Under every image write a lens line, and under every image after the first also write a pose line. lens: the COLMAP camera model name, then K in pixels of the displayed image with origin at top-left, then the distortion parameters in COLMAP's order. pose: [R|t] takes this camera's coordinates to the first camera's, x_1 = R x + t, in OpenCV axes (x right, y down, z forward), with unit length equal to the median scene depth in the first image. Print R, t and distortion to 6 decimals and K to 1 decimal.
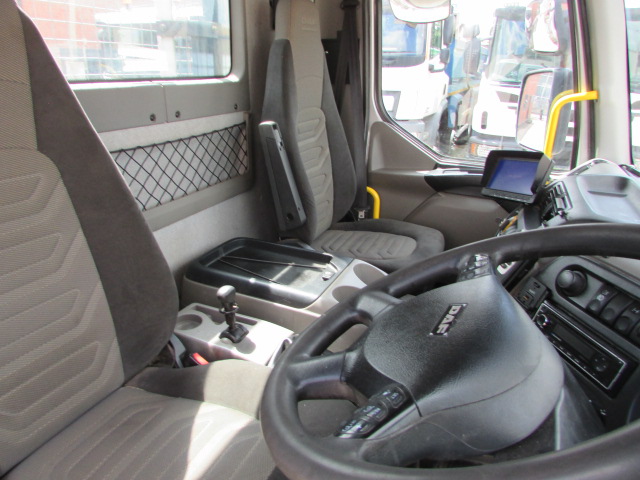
lens RADIAL K [[449.2, 0, 307.5], [0, 449.2, 241.1], [0, 0, 1]] dist [-0.020314, 0.000353]
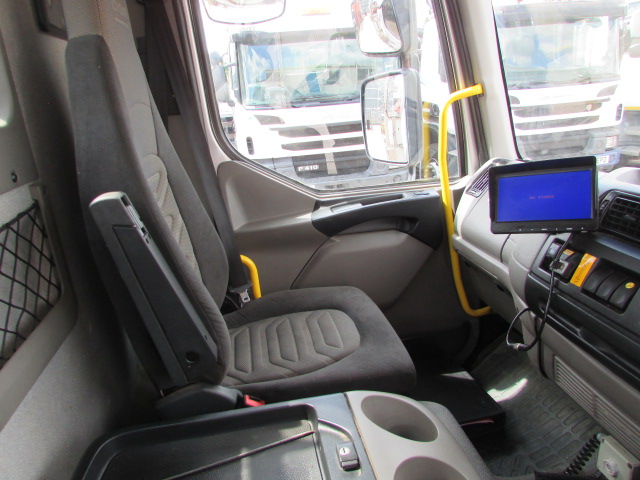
lens RADIAL K [[463.7, 0, 319.5], [0, 463.7, 232.2], [0, 0, 1]] dist [-0.002000, -0.001056]
pose [[0.826492, -0.240599, 0.508943, -0.123873], [0.289090, 0.957151, -0.016979, -0.111142], [-0.483051, 0.161164, 0.860633, 0.336167]]
